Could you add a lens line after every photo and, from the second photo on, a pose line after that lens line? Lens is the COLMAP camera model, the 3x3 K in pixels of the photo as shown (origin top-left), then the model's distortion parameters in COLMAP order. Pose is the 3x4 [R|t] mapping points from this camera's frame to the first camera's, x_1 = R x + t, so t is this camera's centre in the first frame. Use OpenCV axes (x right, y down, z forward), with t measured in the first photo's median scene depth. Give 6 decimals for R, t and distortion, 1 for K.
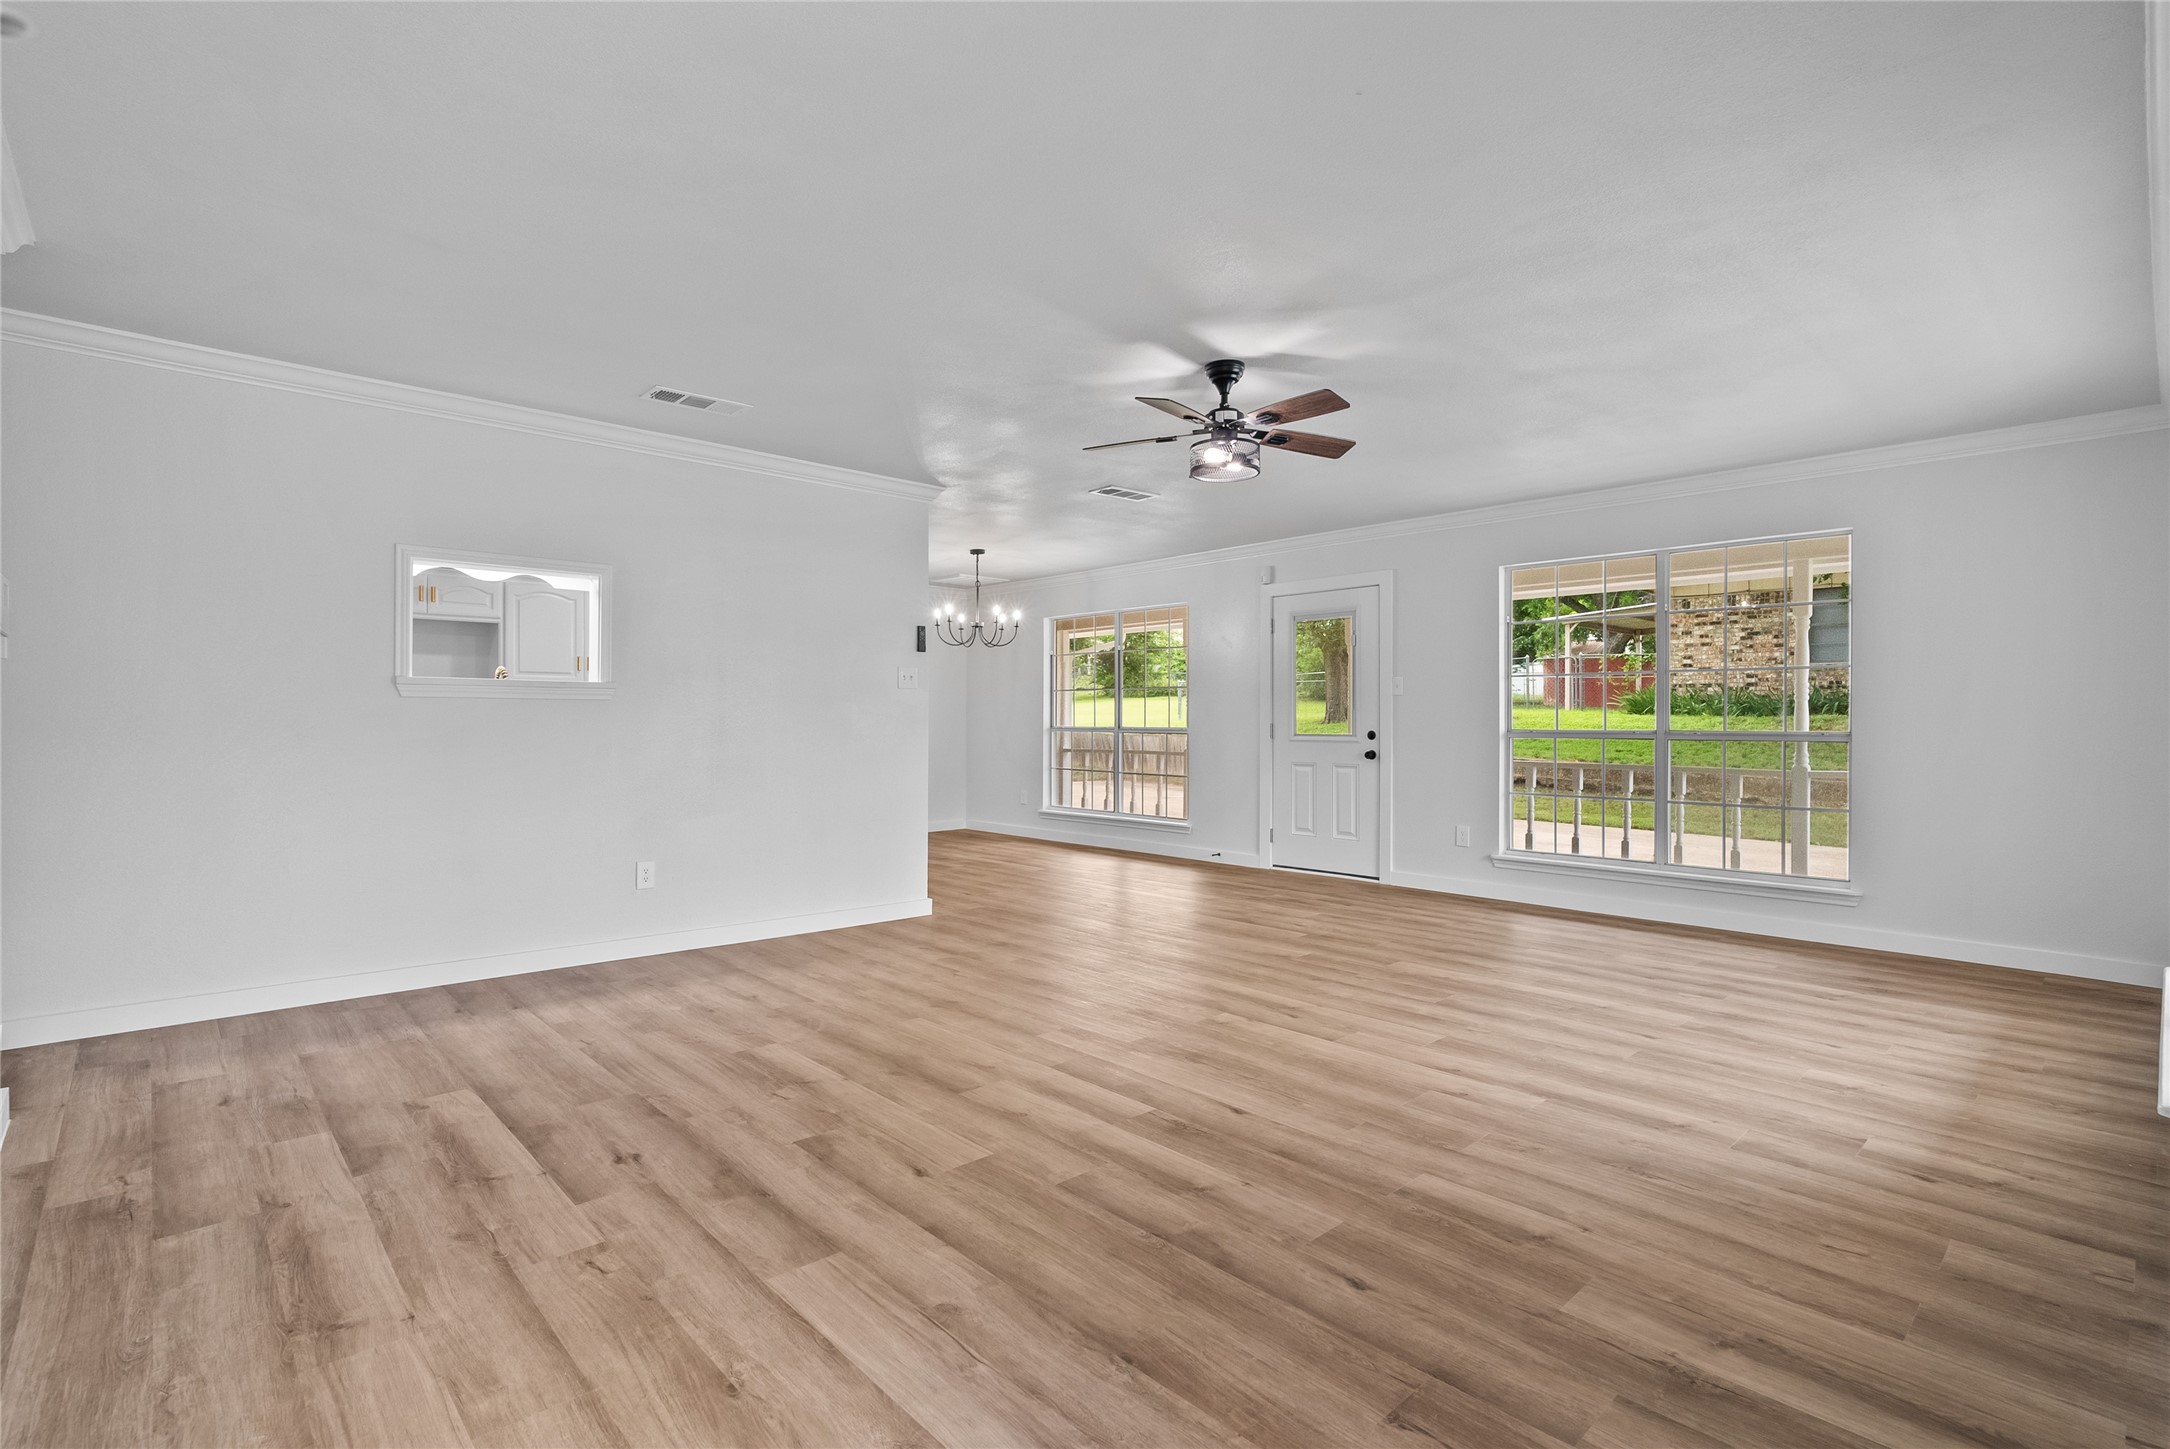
lens RADIAL K [[1022.7, 0, 1088.2], [0, 1022.7, 726.2], [0, 0, 1]] dist [-0.014474, 0.003846]
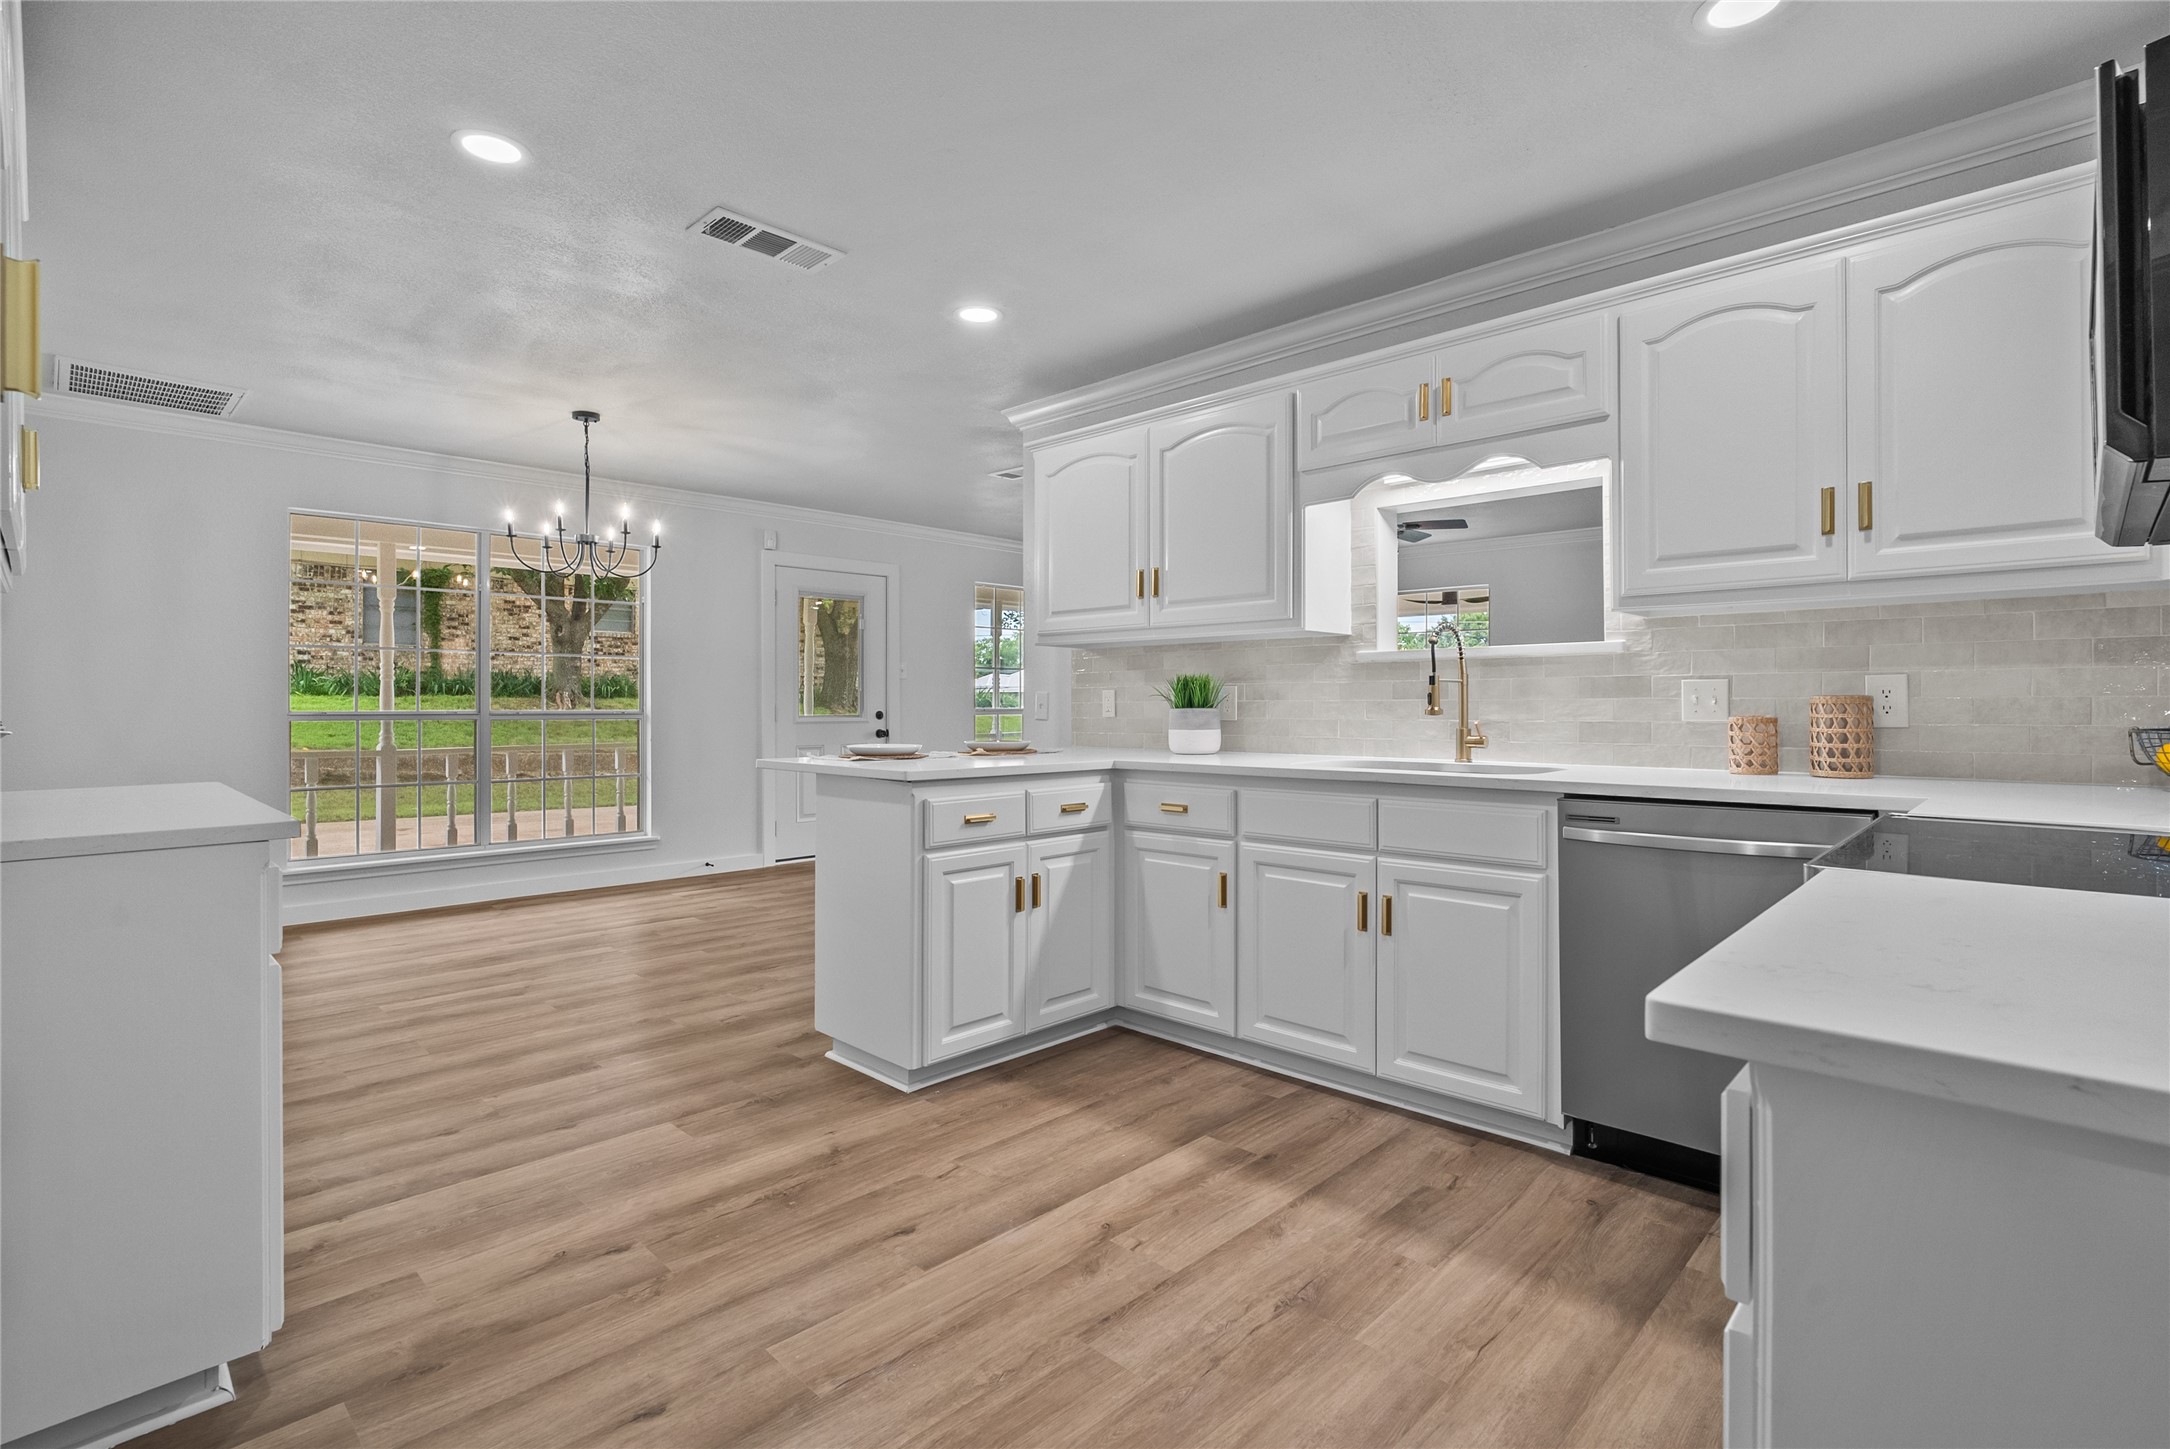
lens RADIAL K [[1022.7, 0, 1084.9], [0, 1022.7, 706.4], [0, 0, 1]] dist [-0.014474, 0.003846]
pose [[-0.060531, -0.003366, 0.998161, -1.440351], [0.002294, 0.999991, 0.003511, -0.006695], [-0.998164, 0.002502, -0.060523, 1.526133]]
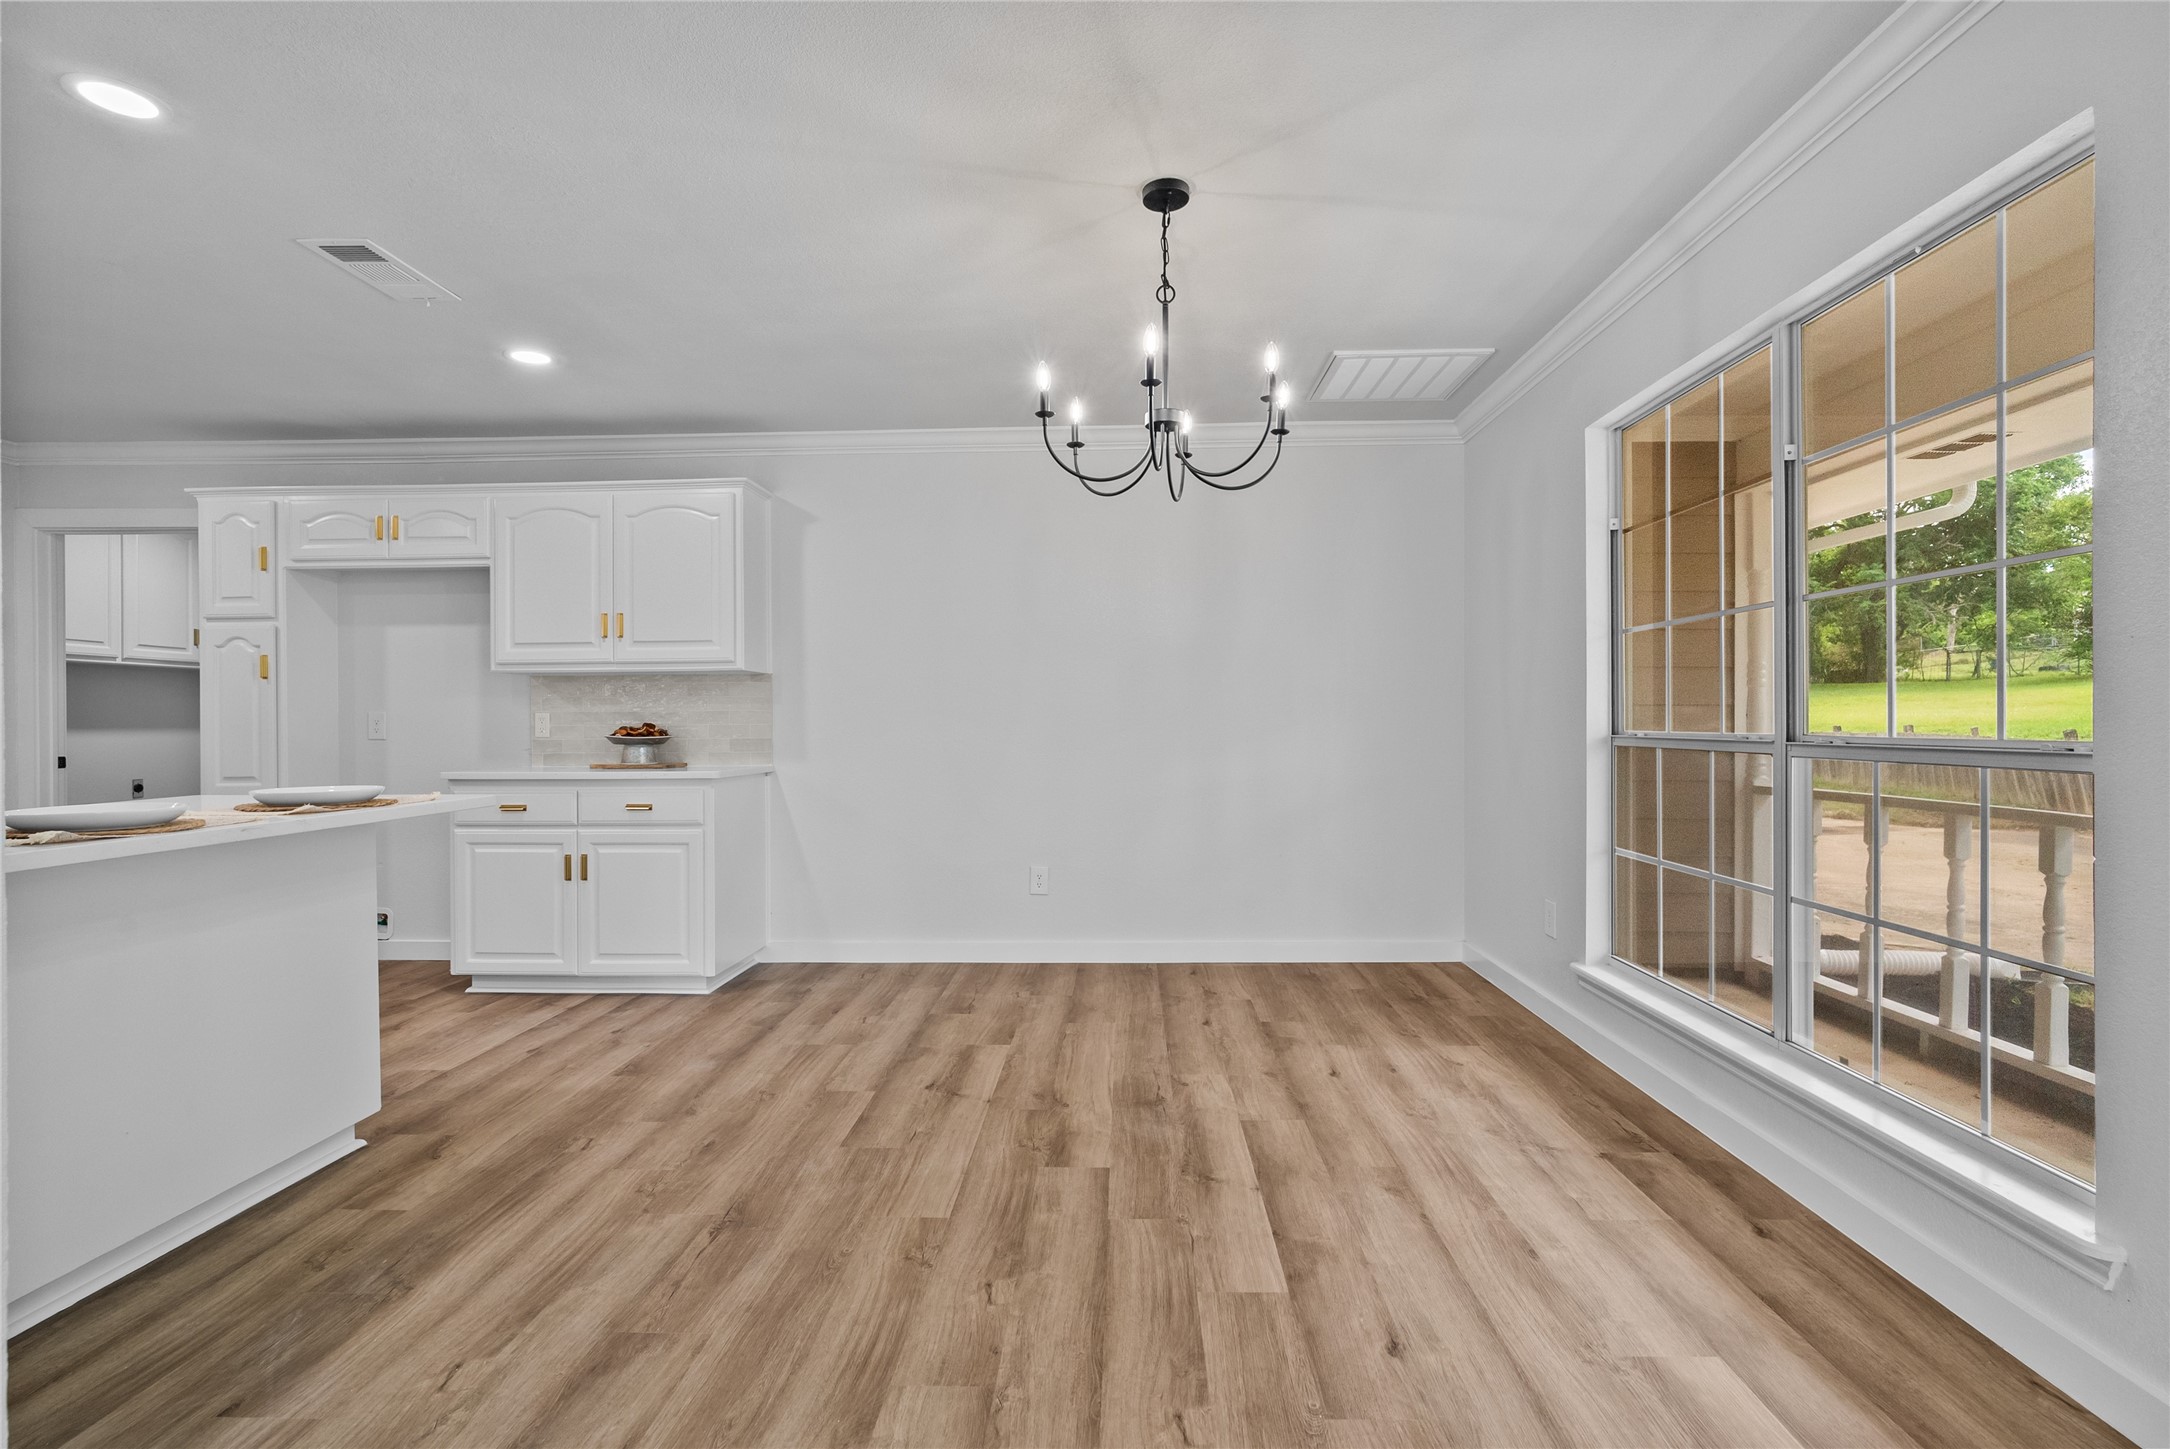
lens RADIAL K [[1022.7, 0, 1098.0], [0, 1022.7, 723.1], [0, 0, 1]] dist [-0.014474, 0.003846]
pose [[0.718171, -0.004537, -0.695852, 0.187328], [0.003517, 0.999990, -0.002890, -0.005684], [0.695858, -0.000372, 0.718180, 1.536922]]
